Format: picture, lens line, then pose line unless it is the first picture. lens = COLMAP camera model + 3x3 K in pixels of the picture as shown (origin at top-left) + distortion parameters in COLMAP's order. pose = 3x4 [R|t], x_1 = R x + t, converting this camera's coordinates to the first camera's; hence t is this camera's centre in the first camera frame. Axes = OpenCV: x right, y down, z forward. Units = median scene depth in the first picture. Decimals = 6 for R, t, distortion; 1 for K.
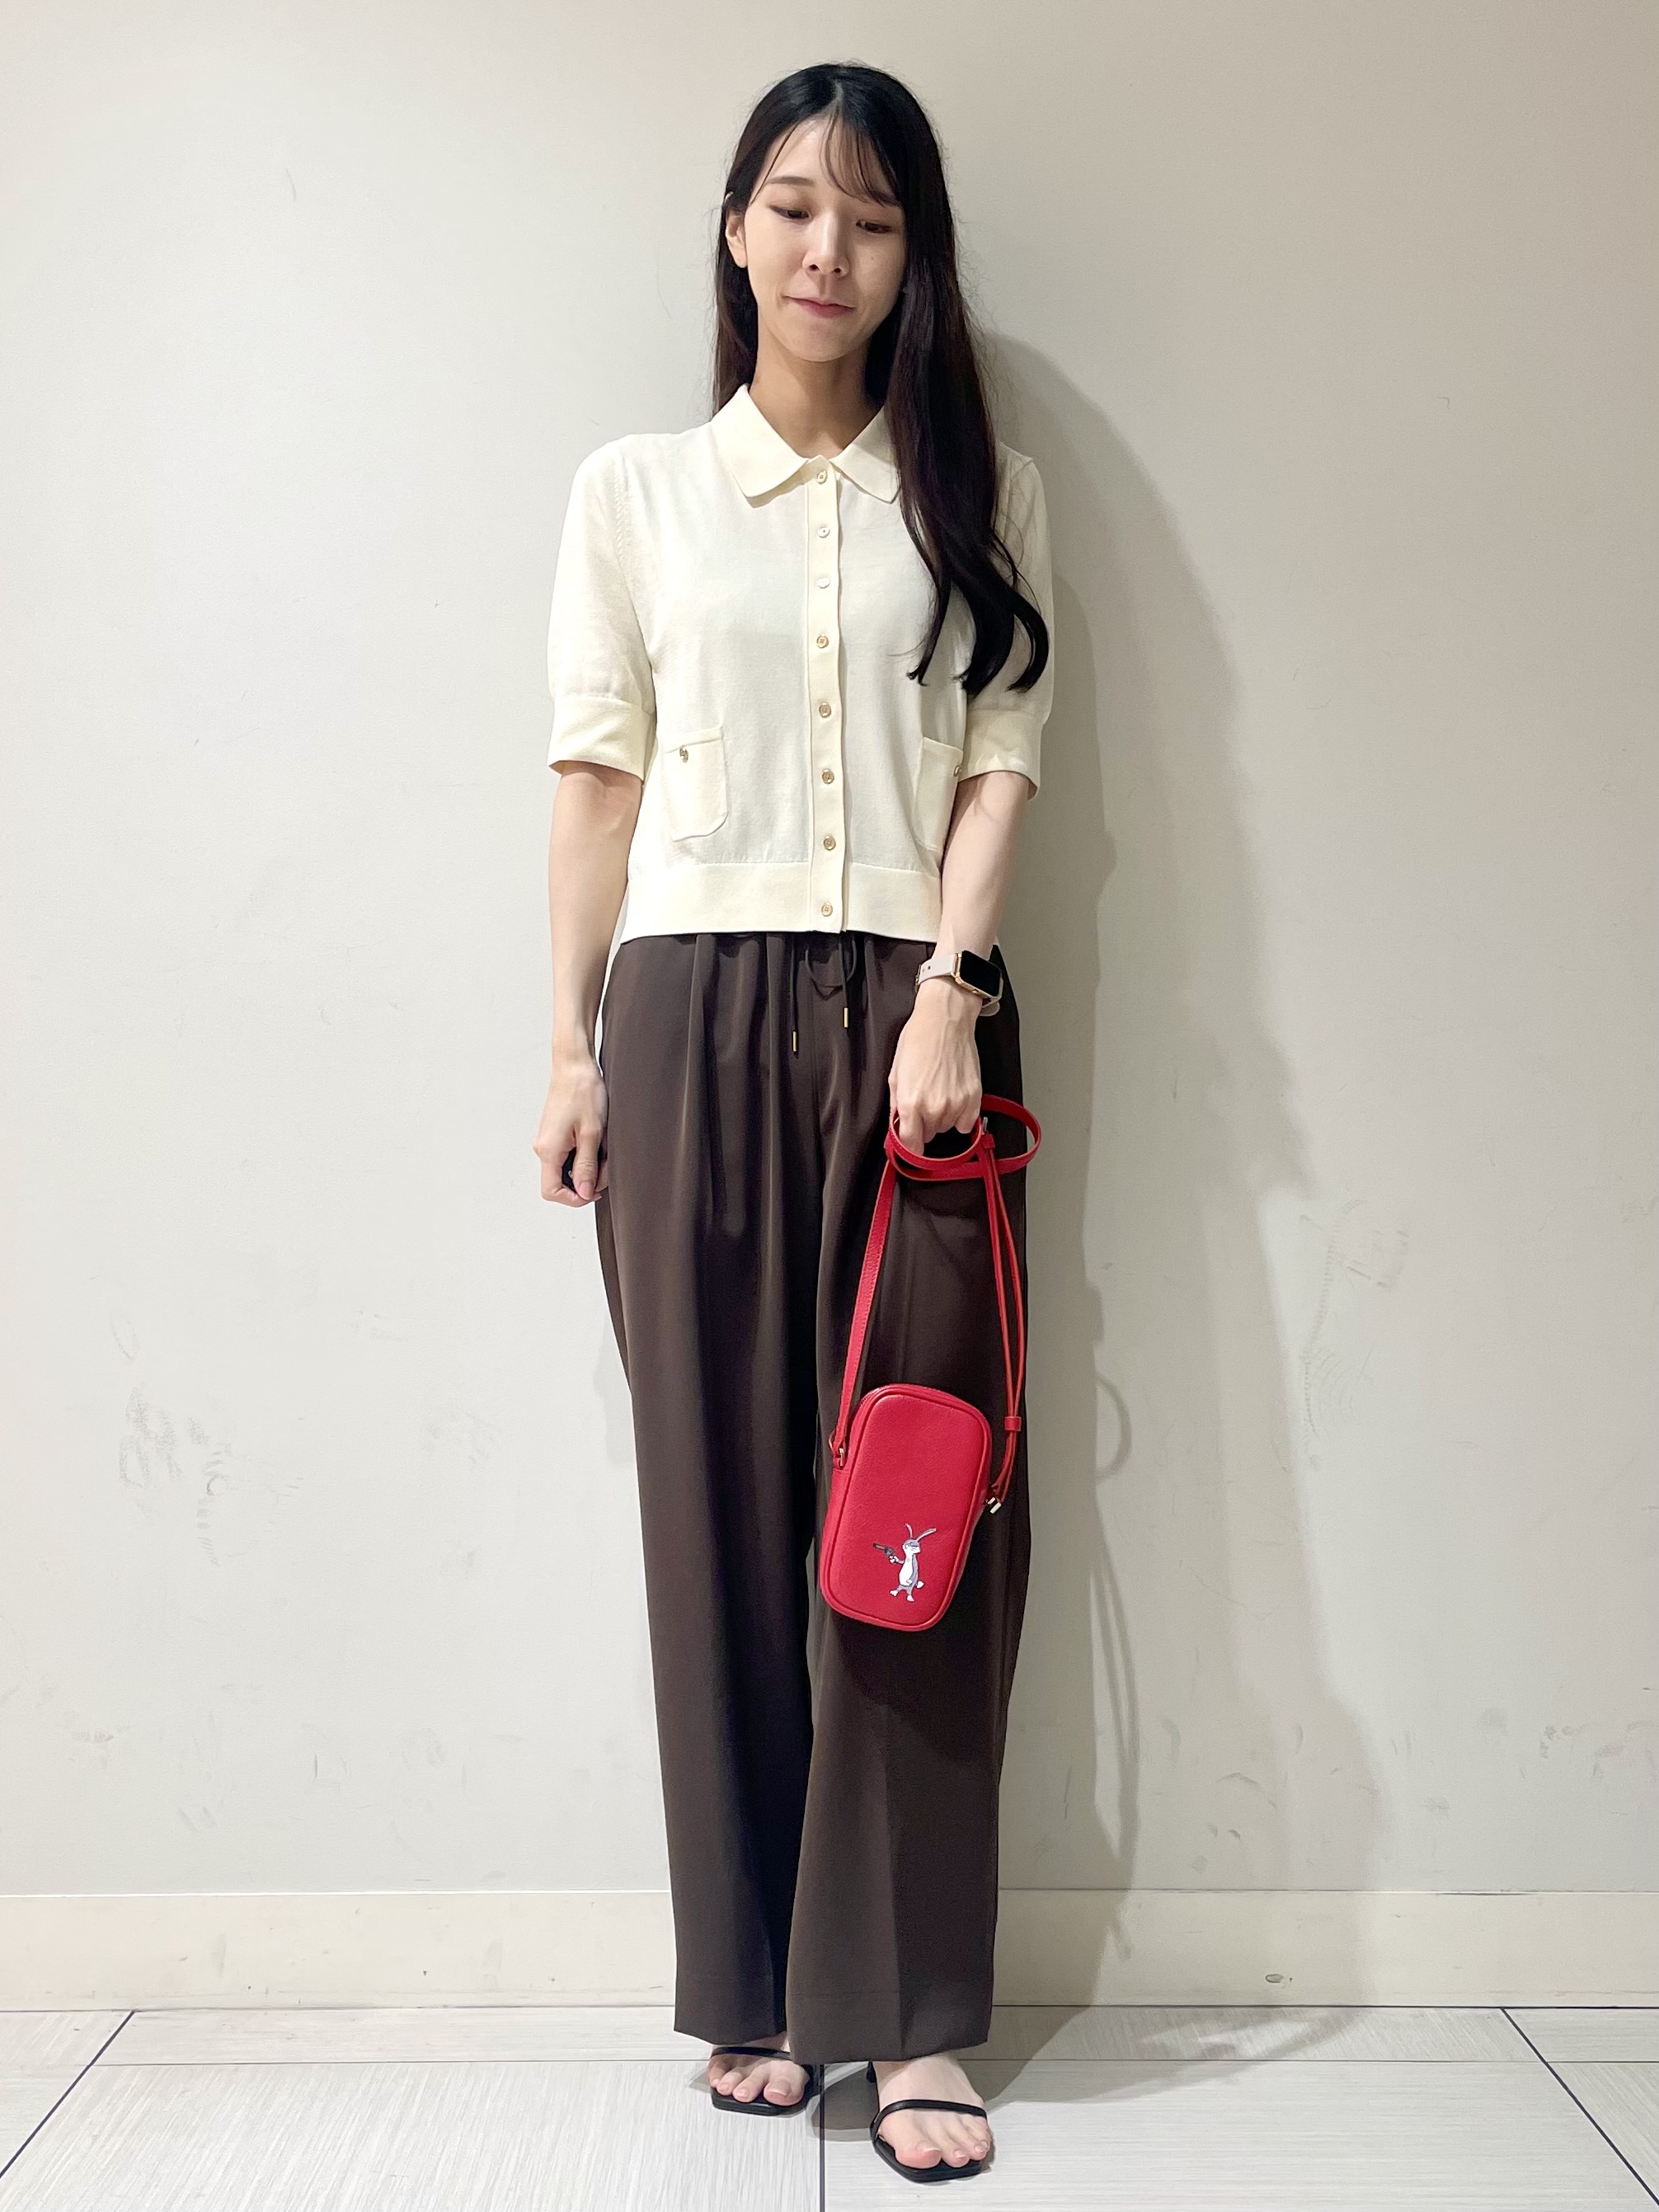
lens RADIAL K [[1621.1, 0, 826.2], [0, 1621.1, 1089.2], [0, 0, 1]] dist [0.006018, 0.004890]
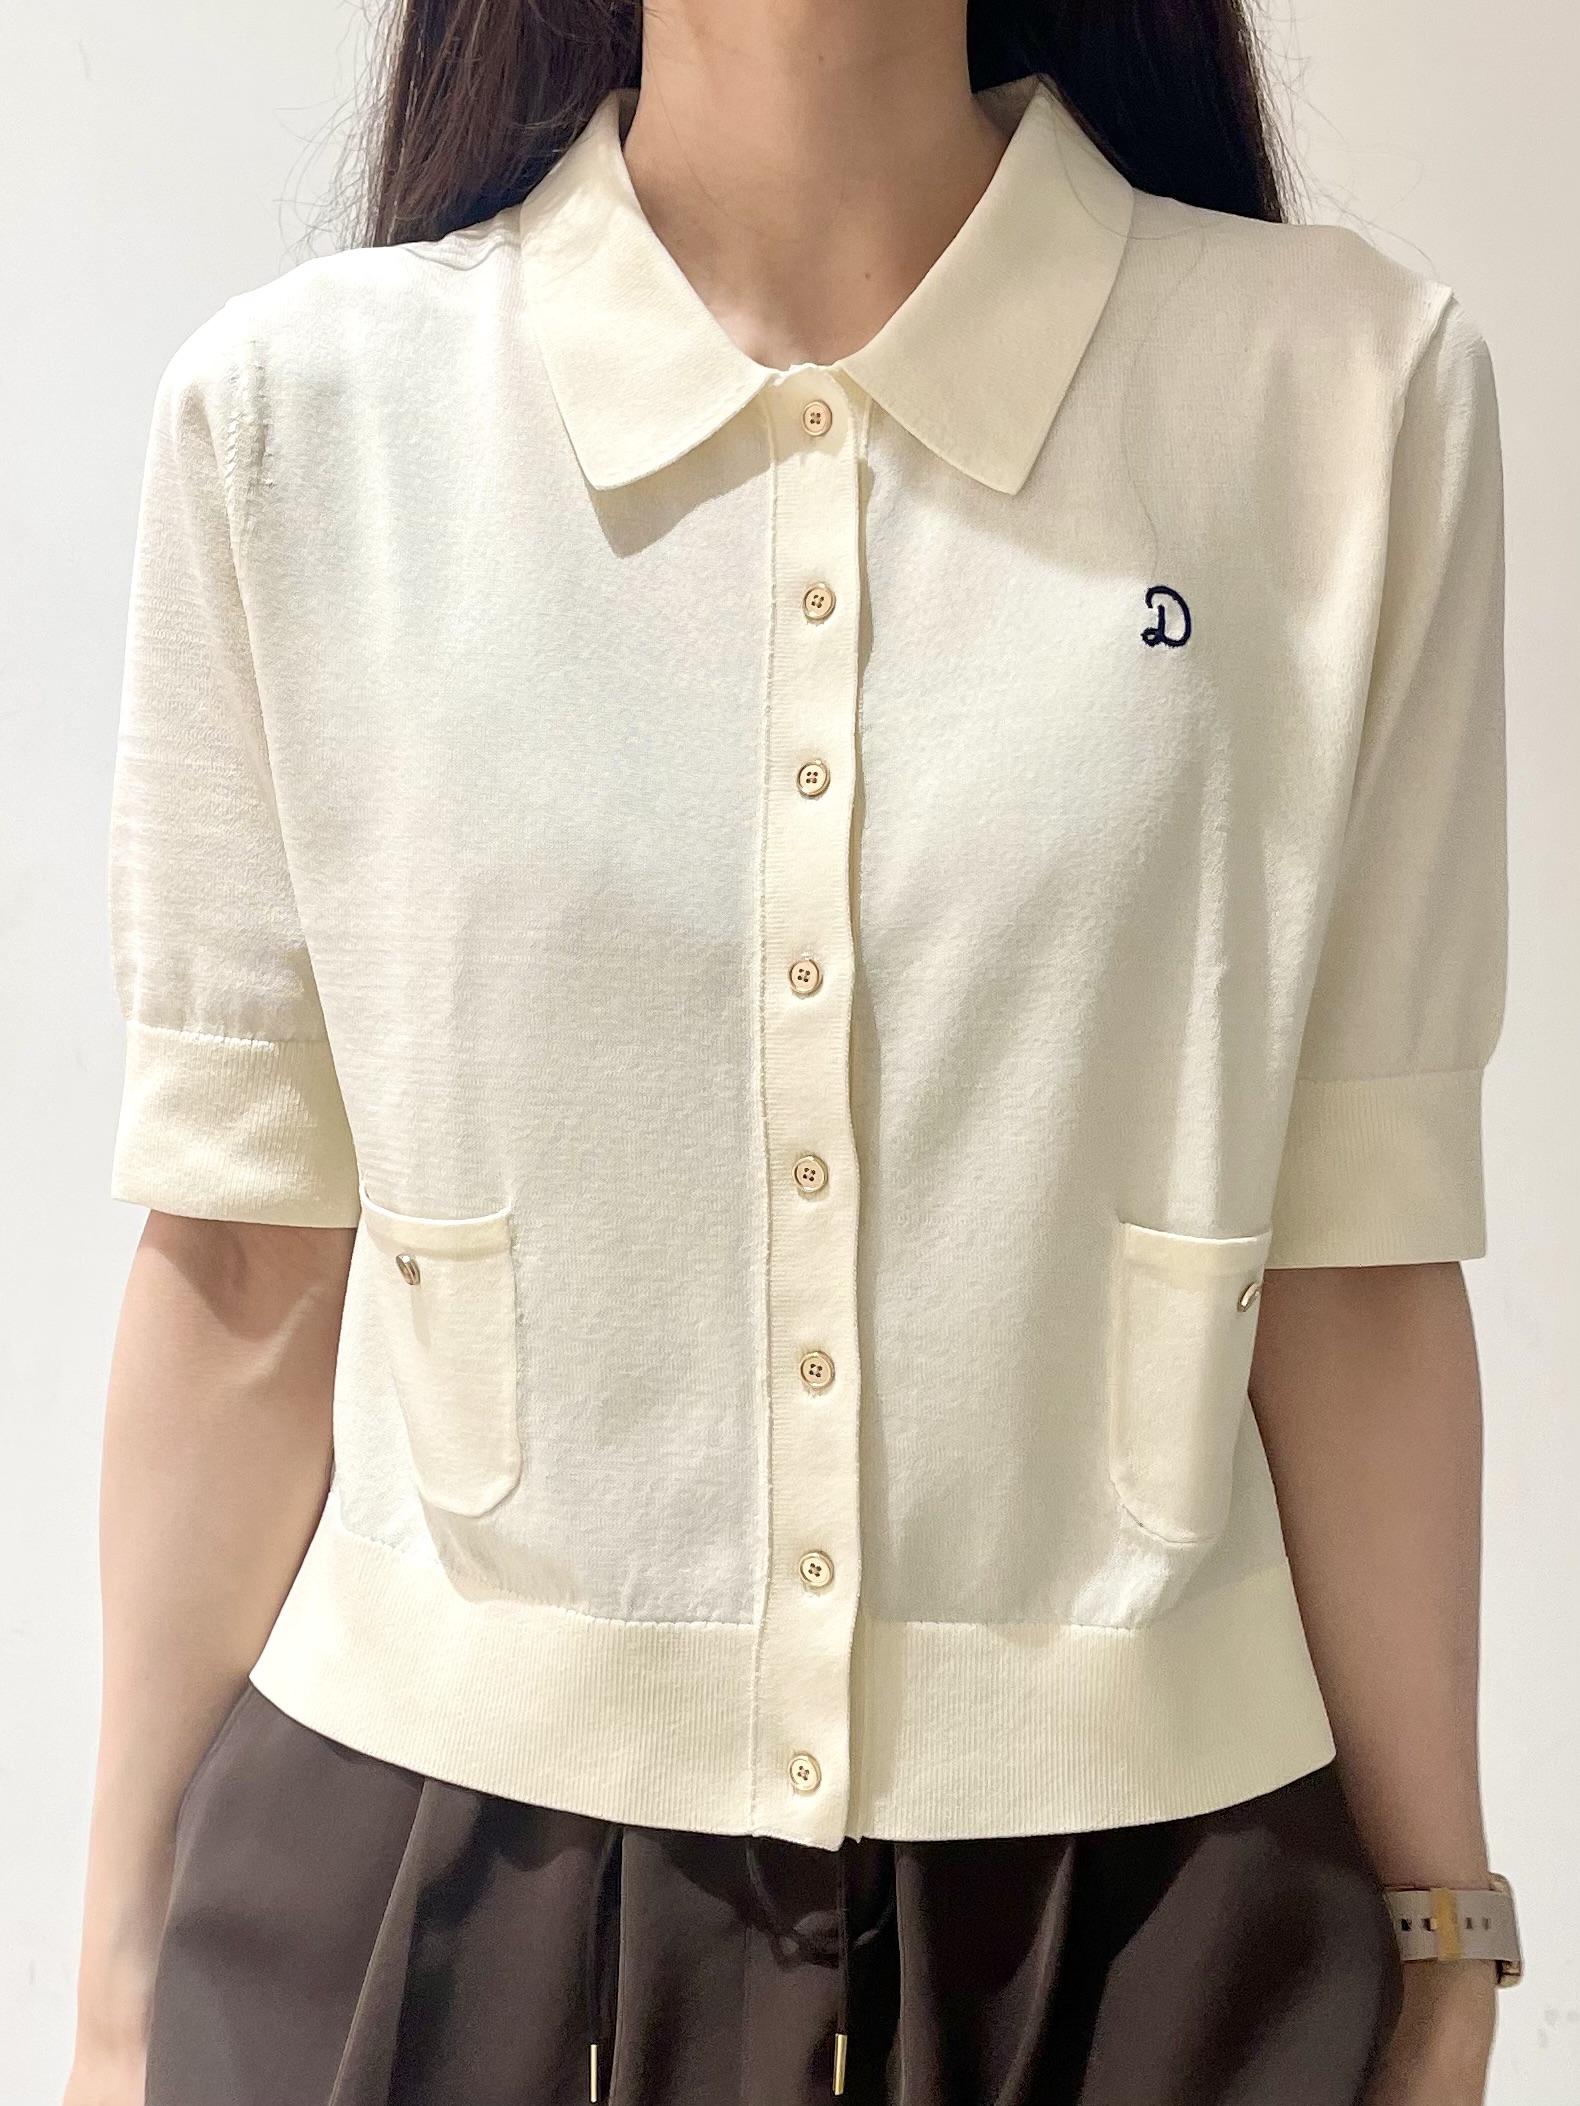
lens RADIAL K [[1543.3, 0, 788.7], [0, 1543.3, 1054.9], [0, 0, 1]] dist [0.006018, 0.004890]
pose [[0.999335, 0.018172, -0.031599, 0.004543], [-0.012979, 0.987447, 0.157418, -0.314809], [0.034063, -0.156903, 0.987026, 0.695309]]
